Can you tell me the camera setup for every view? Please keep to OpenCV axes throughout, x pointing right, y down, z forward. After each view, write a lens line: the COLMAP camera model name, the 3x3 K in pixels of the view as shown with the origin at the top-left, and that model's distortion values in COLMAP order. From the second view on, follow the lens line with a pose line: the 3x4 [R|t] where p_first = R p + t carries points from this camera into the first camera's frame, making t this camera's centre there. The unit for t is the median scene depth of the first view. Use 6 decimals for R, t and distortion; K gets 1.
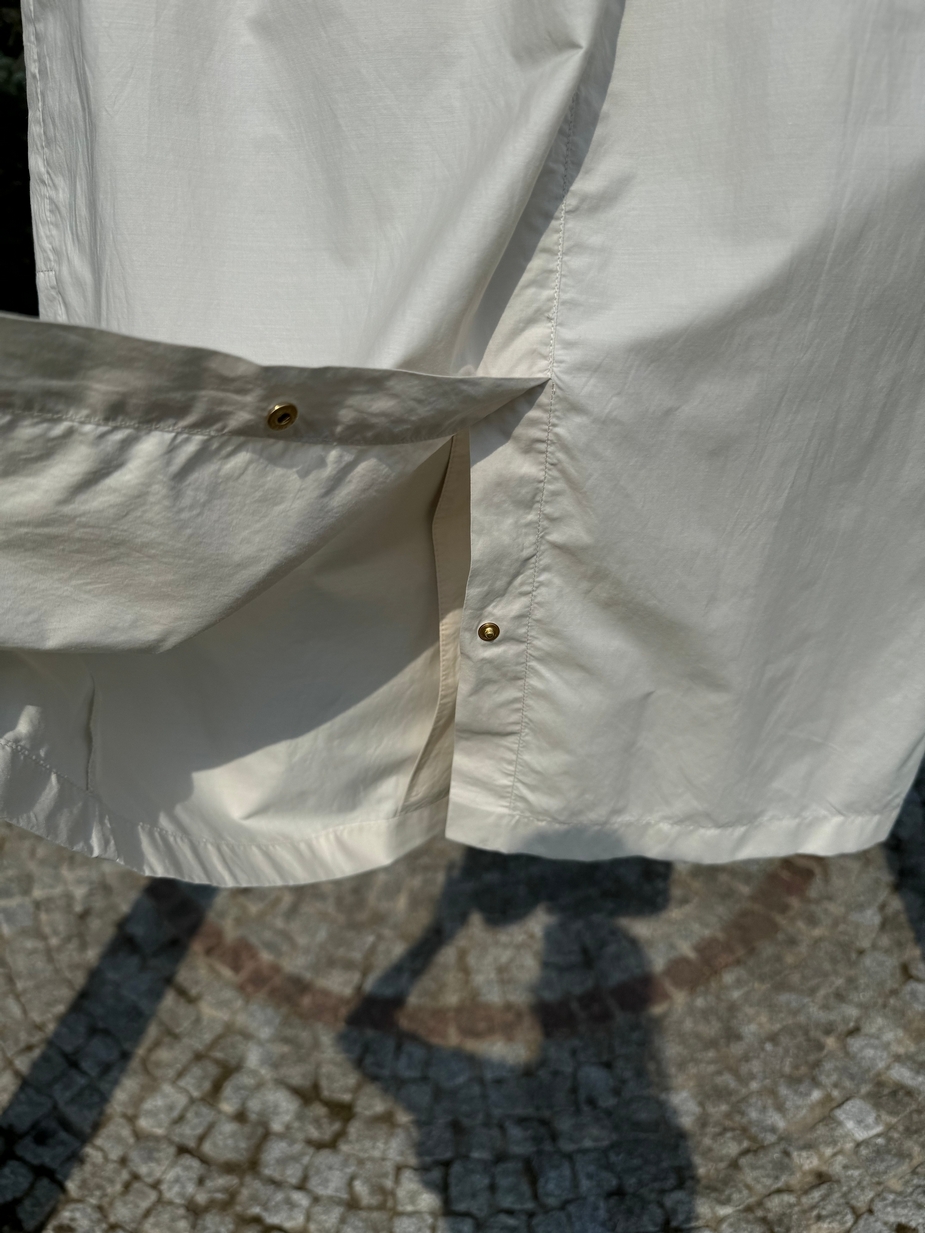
lens RADIAL K [[878.1, 0, 464.7], [0, 878.1, 652.9], [0, 0, 1]] dist [0.002909, -0.000455]
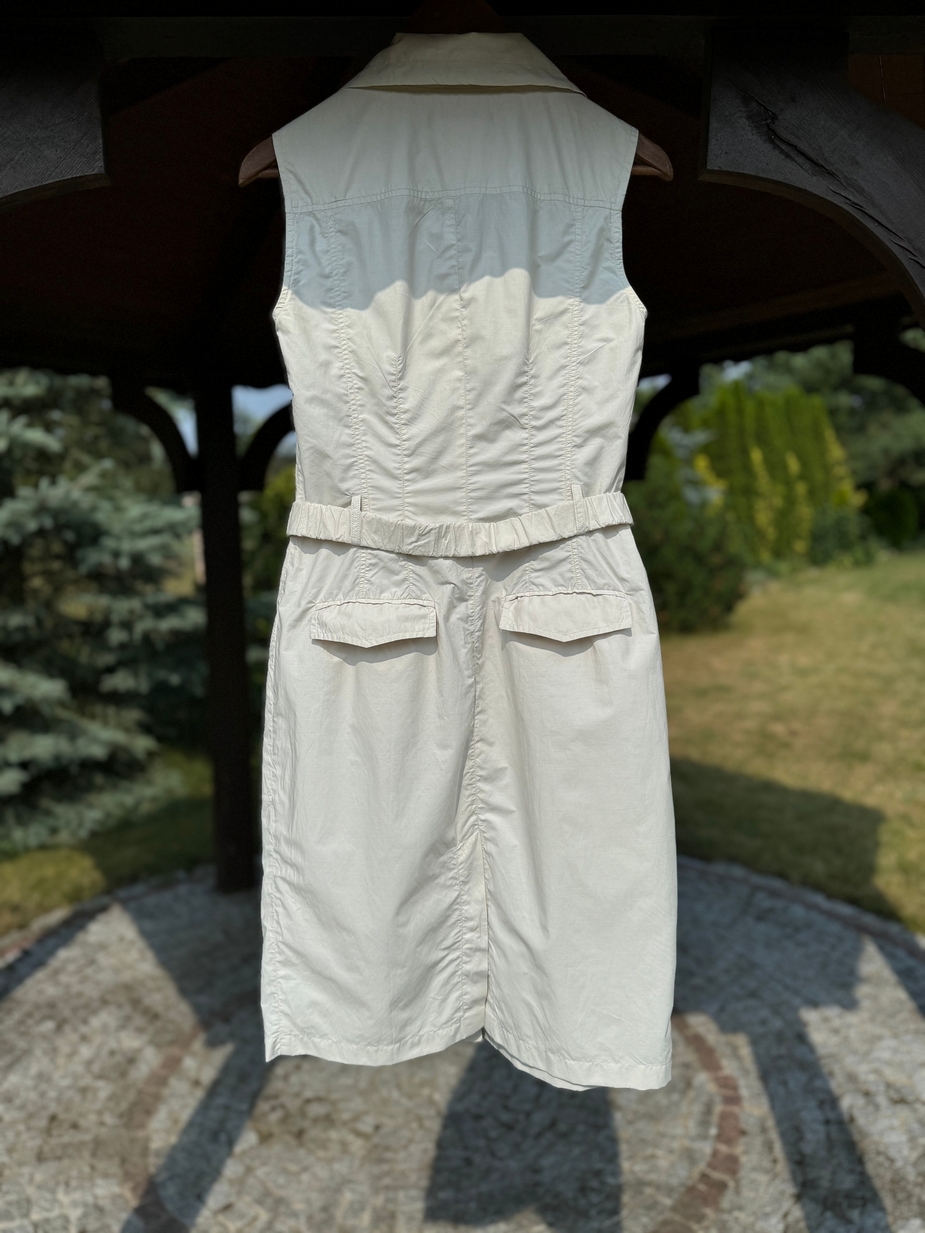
lens RADIAL K [[994.8, 0, 481.1], [0, 994.8, 630.5], [0, 0, 1]] dist [0.039155, -0.057435]
pose [[0.998864, 0.010855, 0.046405, 0.008222], [0.006363, 0.934620, -0.355591, 0.036576], [-0.047231, 0.355482, 0.933489, -0.476121]]
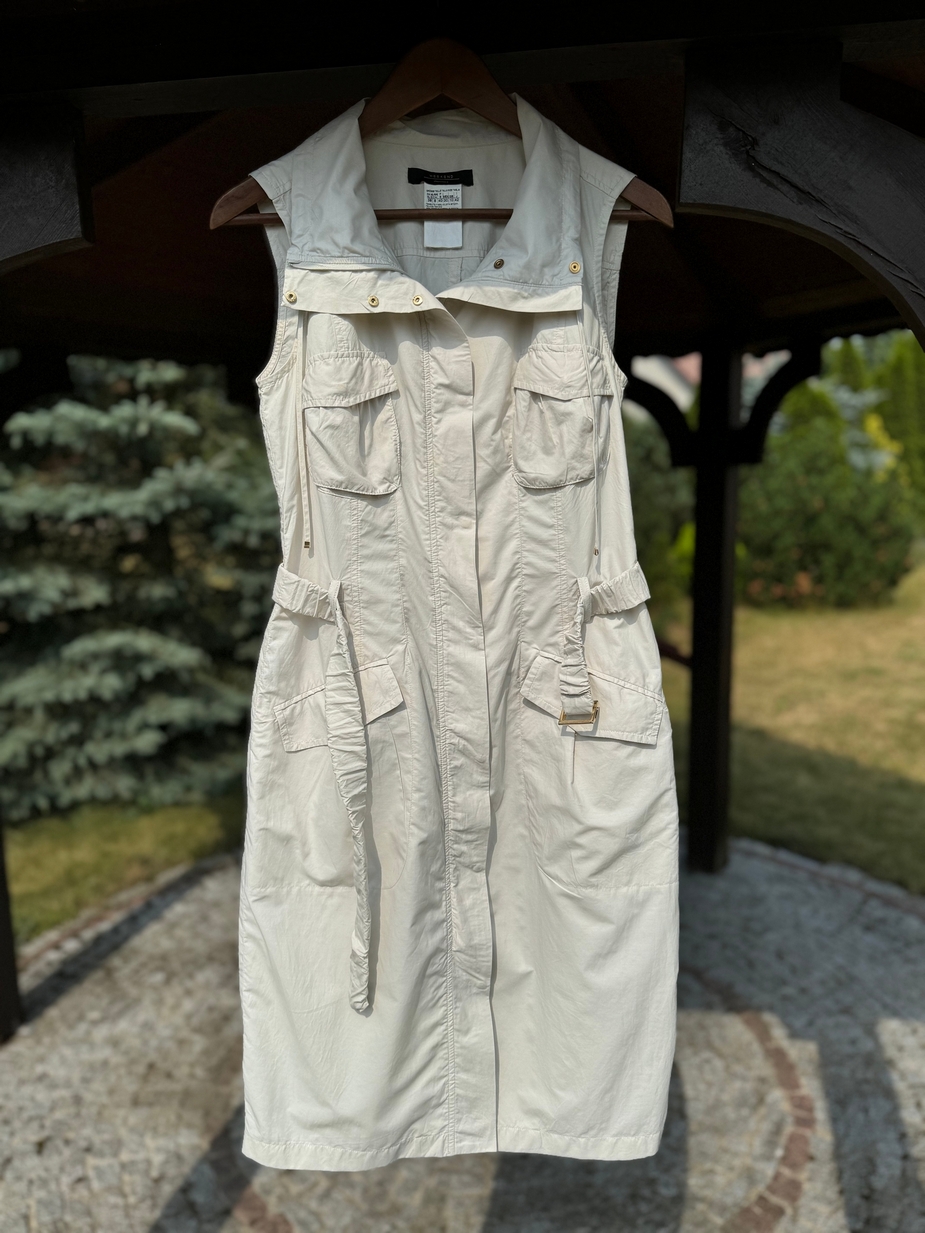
lens RADIAL K [[994.8, 0, 480.0], [0, 994.8, 625.4], [0, 0, 1]] dist [0.039155, -0.057435]
pose [[0.990438, 0.038788, -0.132397, 0.158652], [-0.078159, 0.948561, -0.306794, -0.037212], [0.113686, 0.314208, 0.942522, -0.489691]]
